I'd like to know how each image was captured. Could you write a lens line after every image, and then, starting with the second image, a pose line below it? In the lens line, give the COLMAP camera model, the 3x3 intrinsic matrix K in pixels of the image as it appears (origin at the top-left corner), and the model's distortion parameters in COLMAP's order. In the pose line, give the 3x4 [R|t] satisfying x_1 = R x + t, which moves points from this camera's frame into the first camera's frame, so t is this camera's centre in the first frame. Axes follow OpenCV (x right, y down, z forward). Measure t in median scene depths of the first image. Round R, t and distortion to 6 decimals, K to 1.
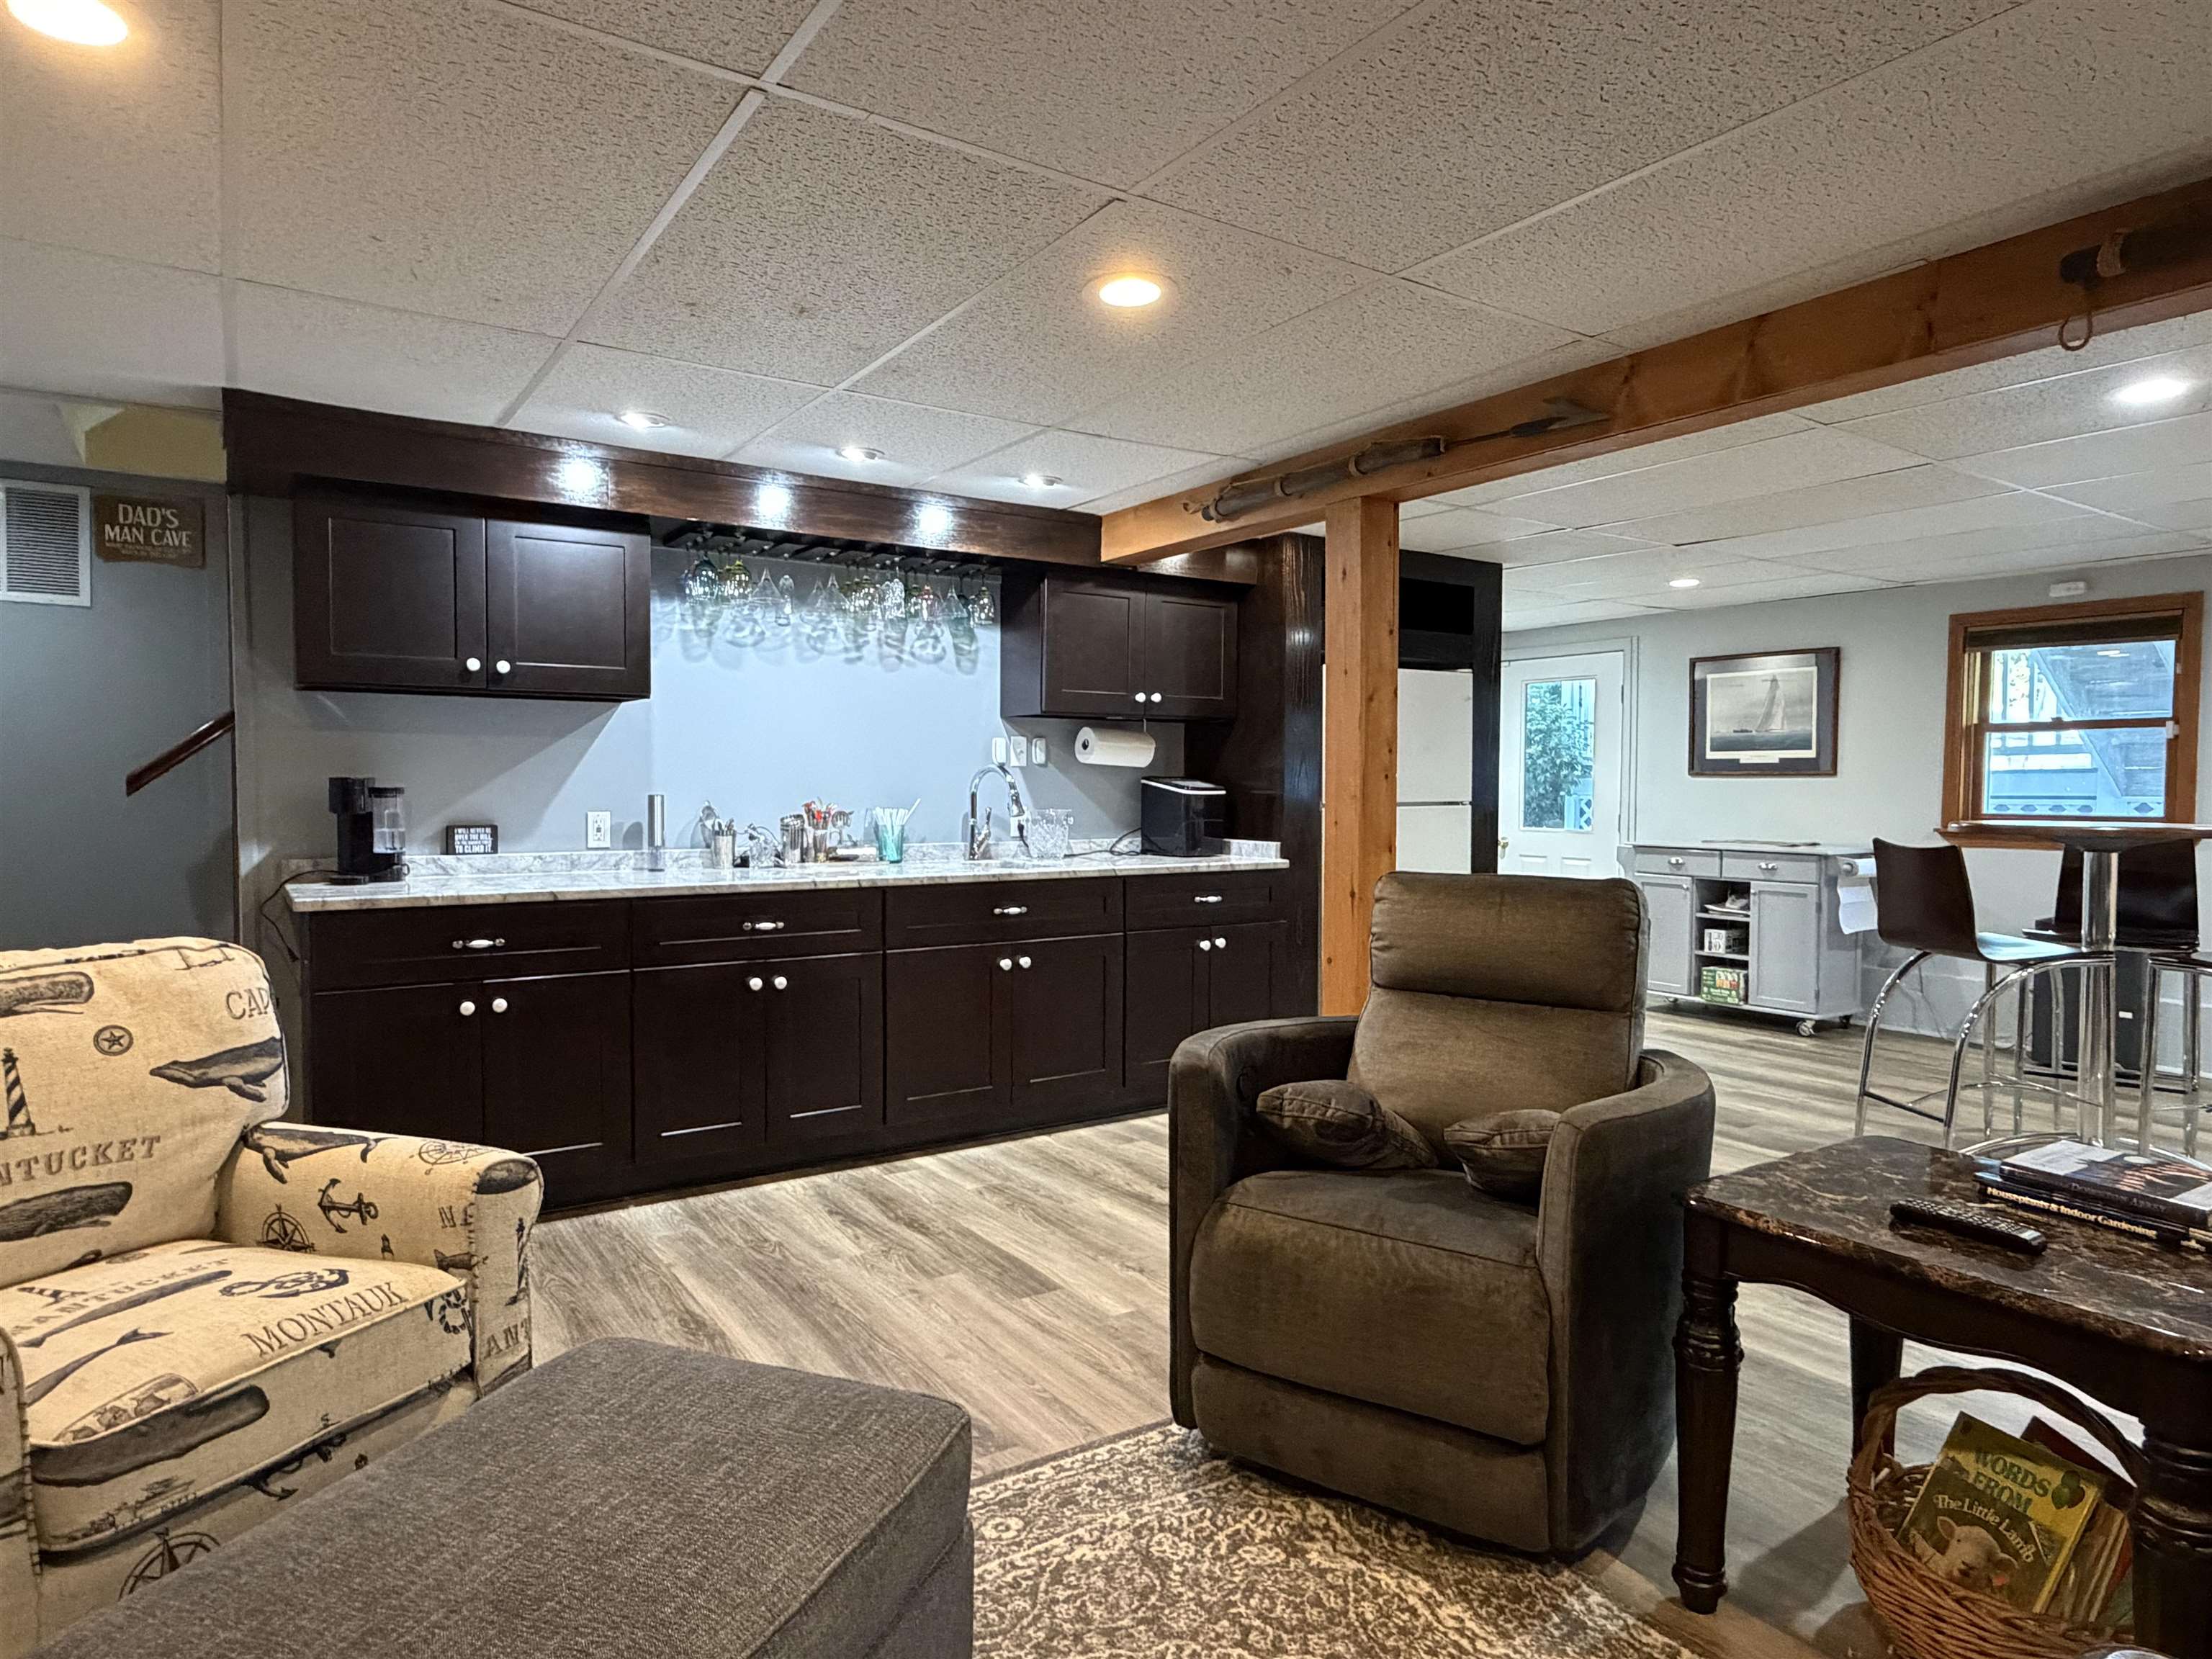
lens RADIAL K [[1288.3, 0, 1106.0], [0, 1288.3, 829.5], [0, 0, 1]] dist [0.000198, 0.001327]
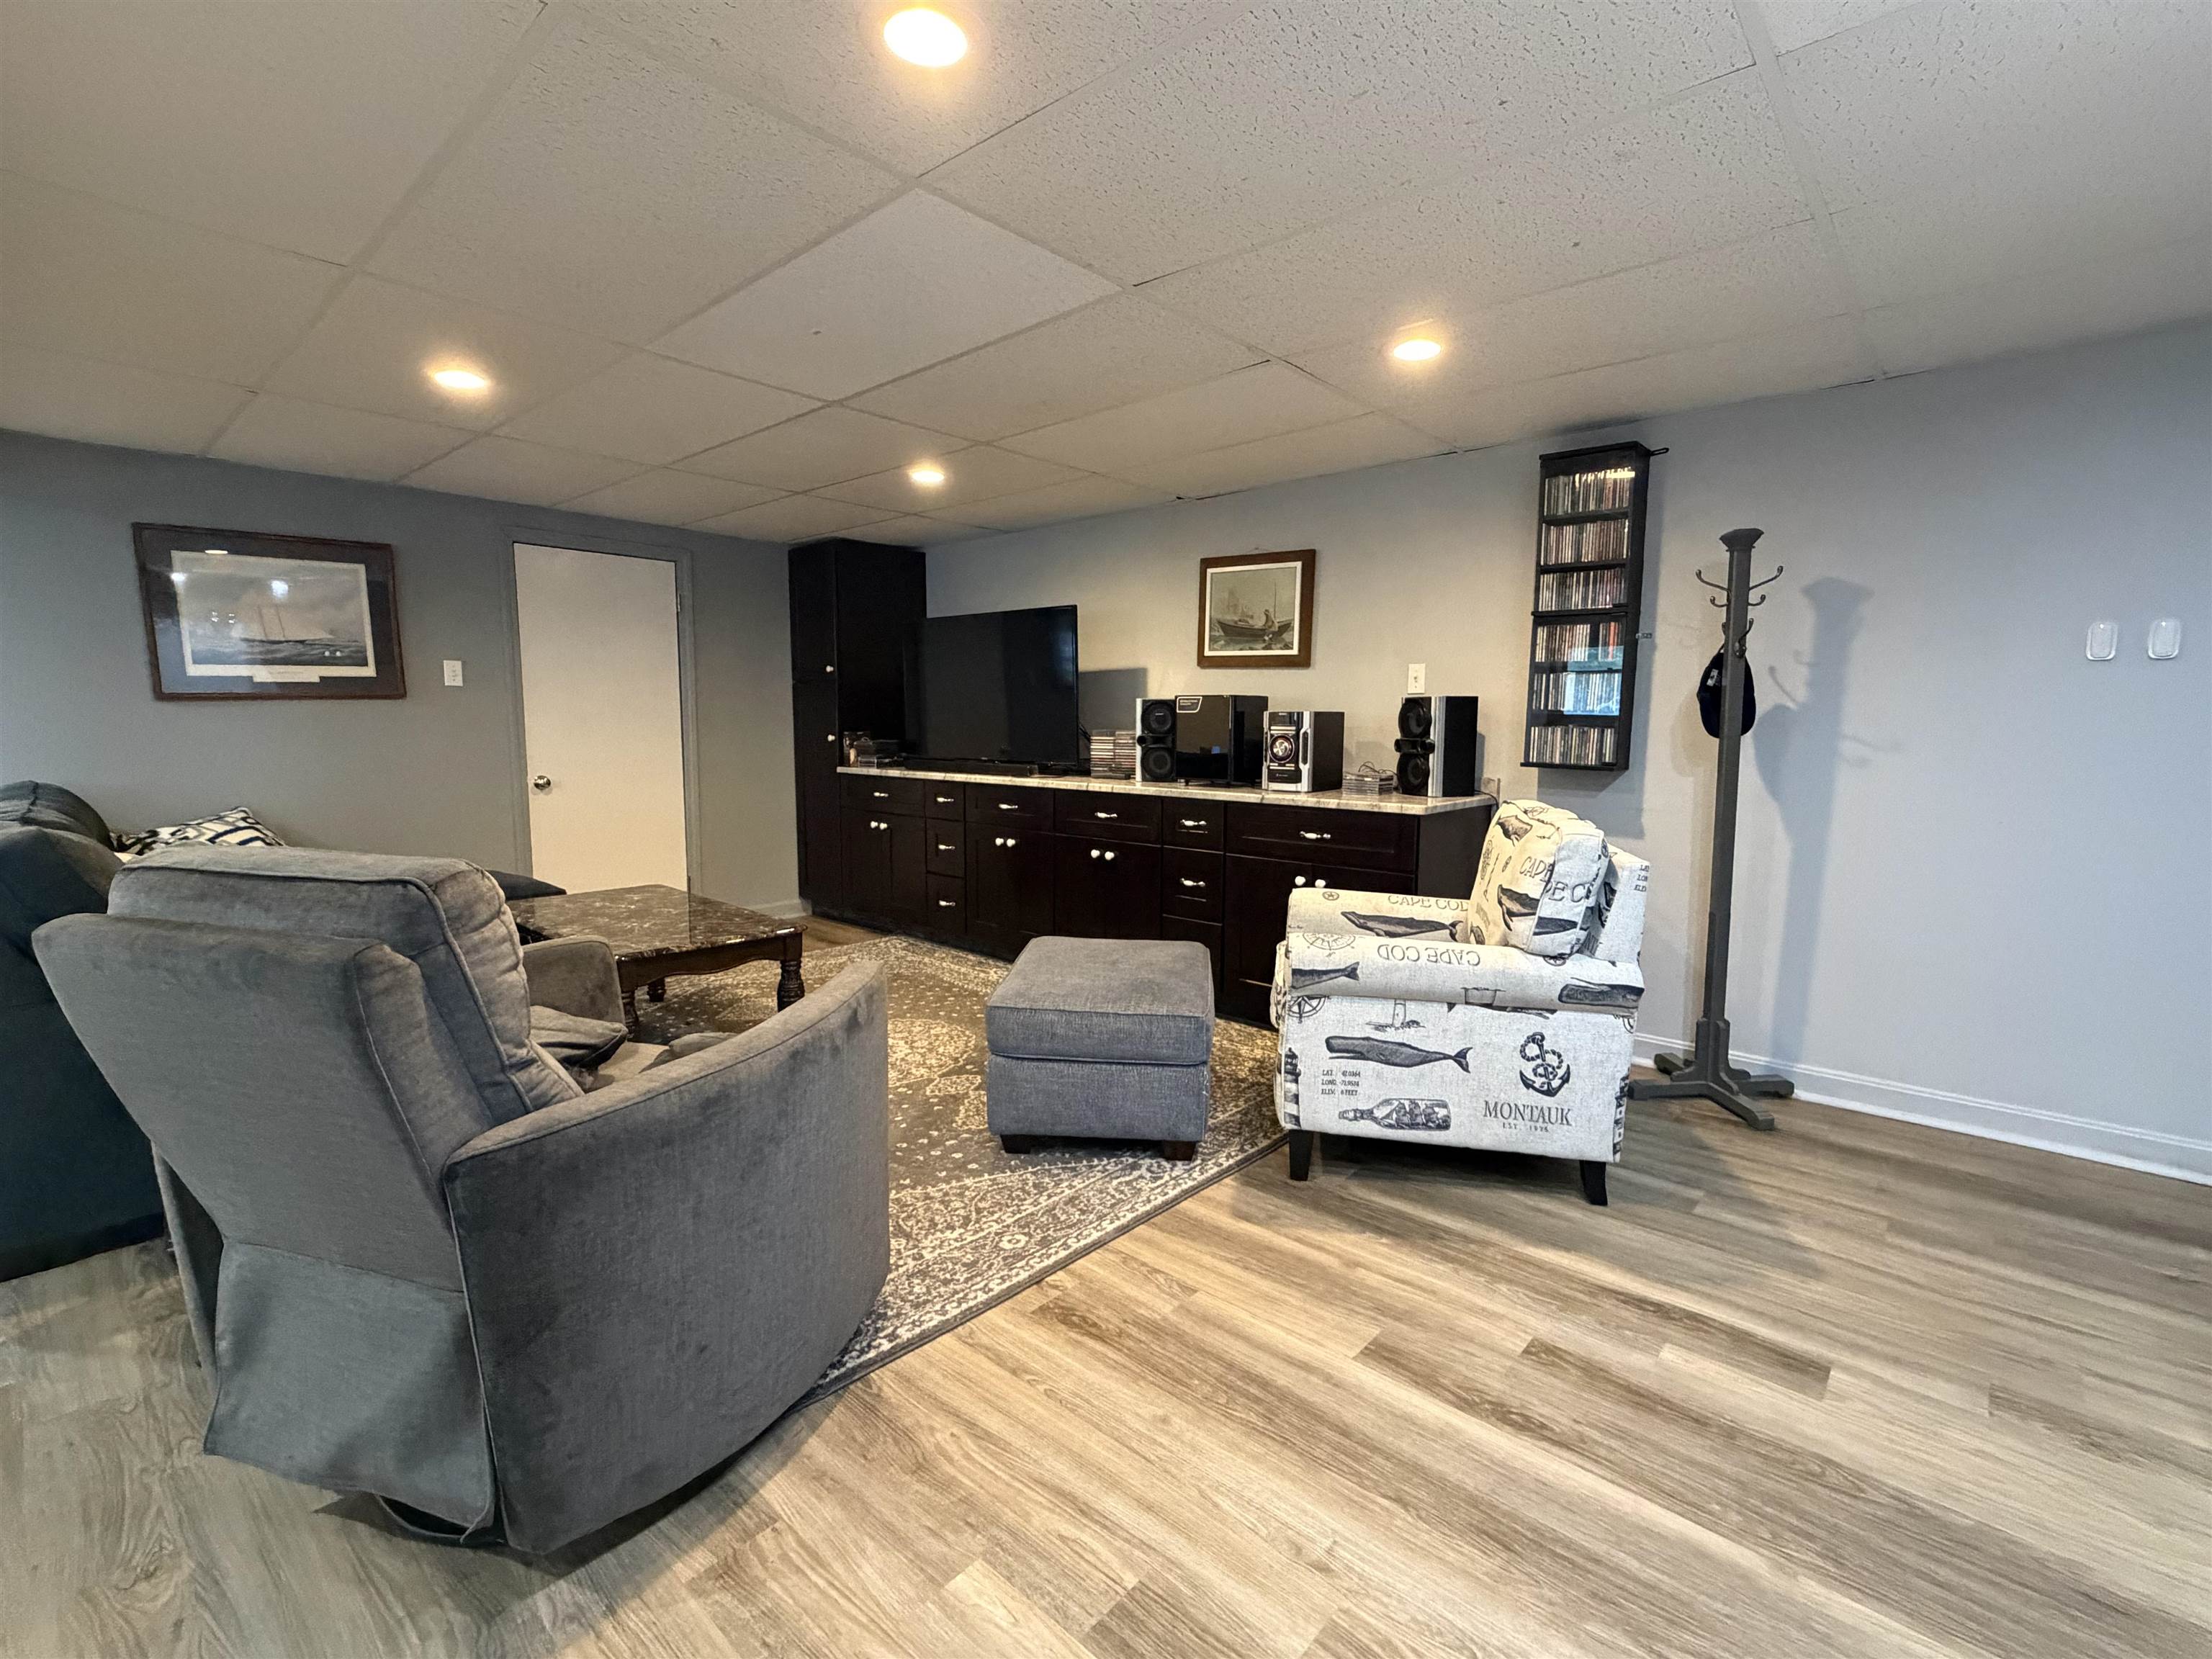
lens RADIAL K [[986.8, 0, 1106.0], [0, 986.8, 829.5], [0, 0, 1]] dist [0.000783, 0.000217]
pose [[-0.968913, 0.016552, -0.246849, 0.079453], [-0.020705, 0.988835, 0.147572, -0.064470], [0.246535, 0.148095, -0.957752, 1.968592]]
